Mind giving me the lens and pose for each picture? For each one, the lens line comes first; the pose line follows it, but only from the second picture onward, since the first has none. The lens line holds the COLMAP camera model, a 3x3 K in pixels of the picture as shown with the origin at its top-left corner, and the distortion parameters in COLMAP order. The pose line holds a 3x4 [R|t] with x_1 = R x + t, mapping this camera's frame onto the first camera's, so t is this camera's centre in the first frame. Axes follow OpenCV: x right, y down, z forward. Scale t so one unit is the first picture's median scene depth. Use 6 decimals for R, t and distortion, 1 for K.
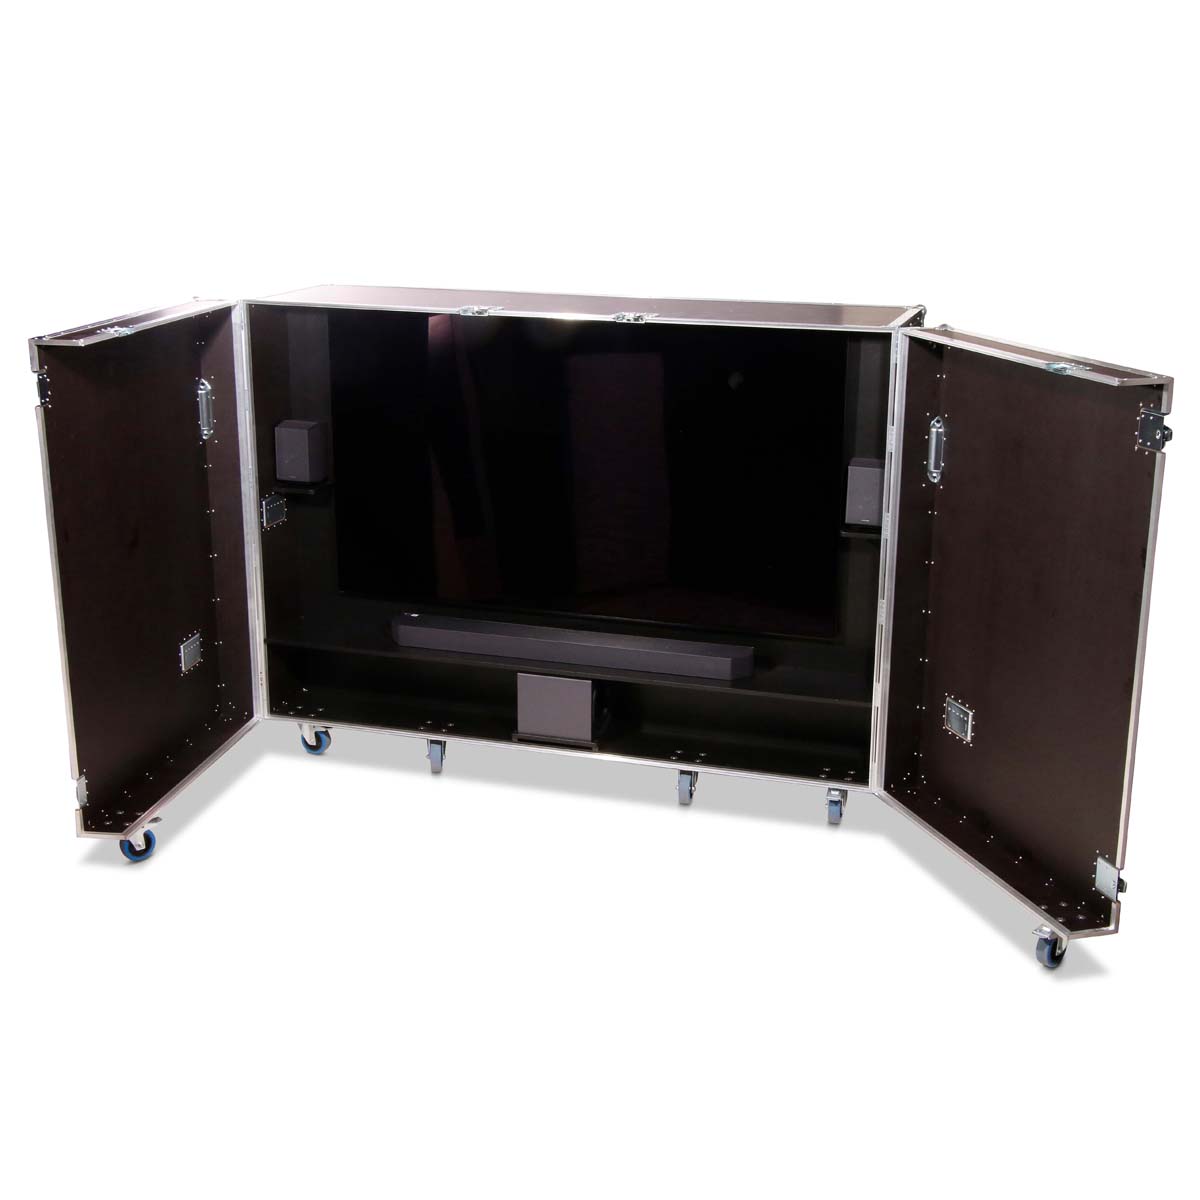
lens RADIAL K [[1787.4, 0, 600.0], [0, 1787.4, 600.0], [0, 0, 1]] dist [-0.042378, 1.012224]
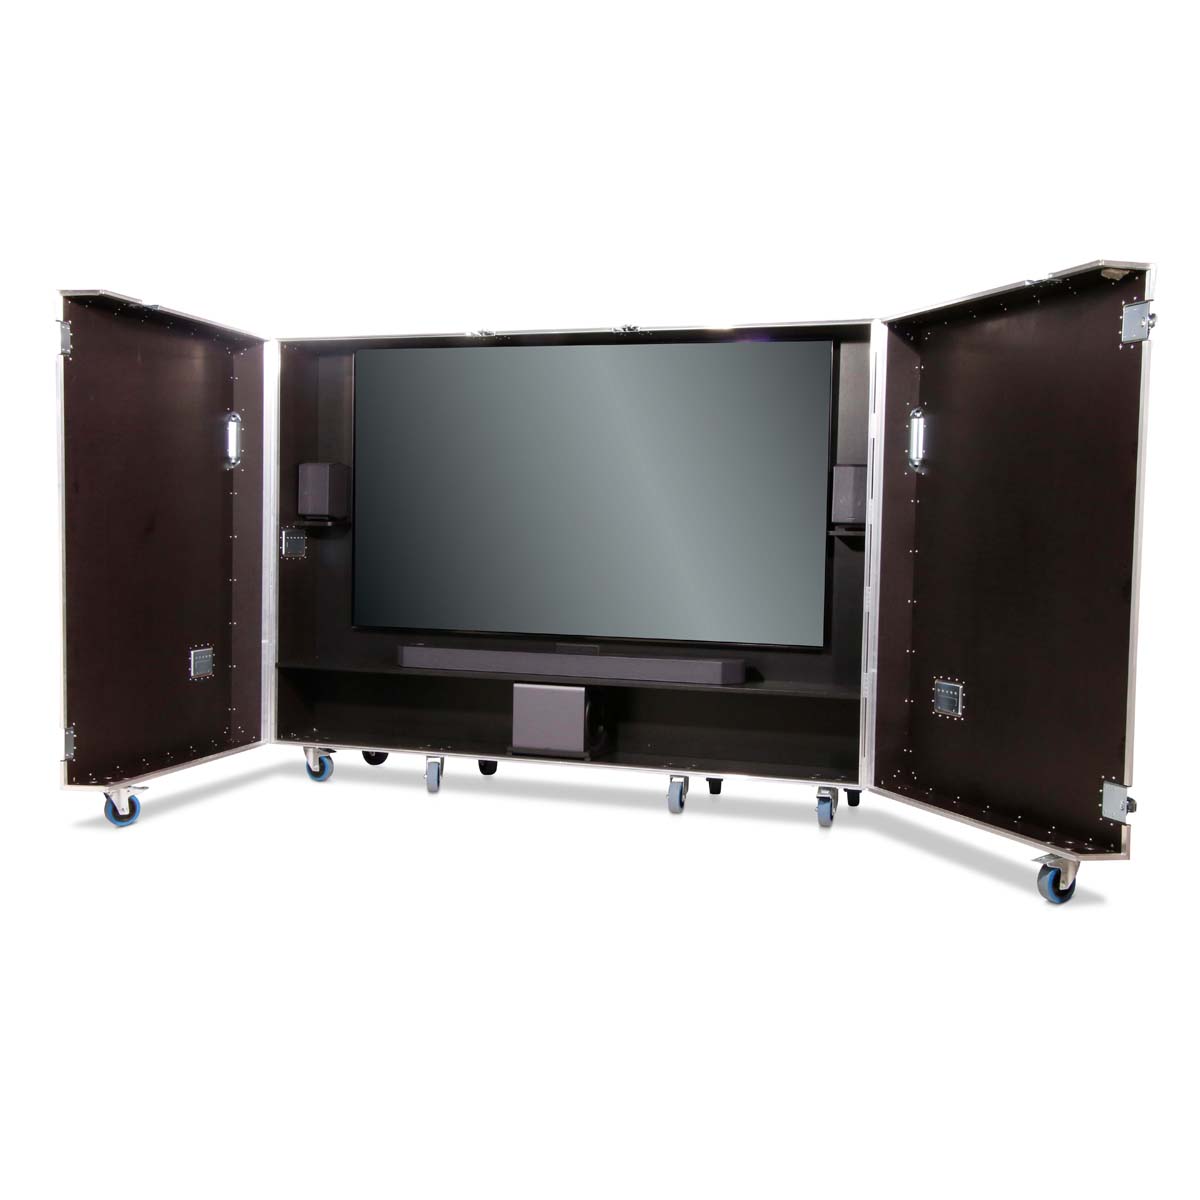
lens RADIAL K [[1408.7, 0, 600.0], [0, 1408.7, 600.0], [0, 0, 1]] dist [0.004151, -0.025232]
pose [[0.999629, 0.015827, -0.022176, 0.020956], [-0.020753, 0.969706, -0.243390, 0.192388], [0.017652, 0.243760, 0.969675, 0.202820]]
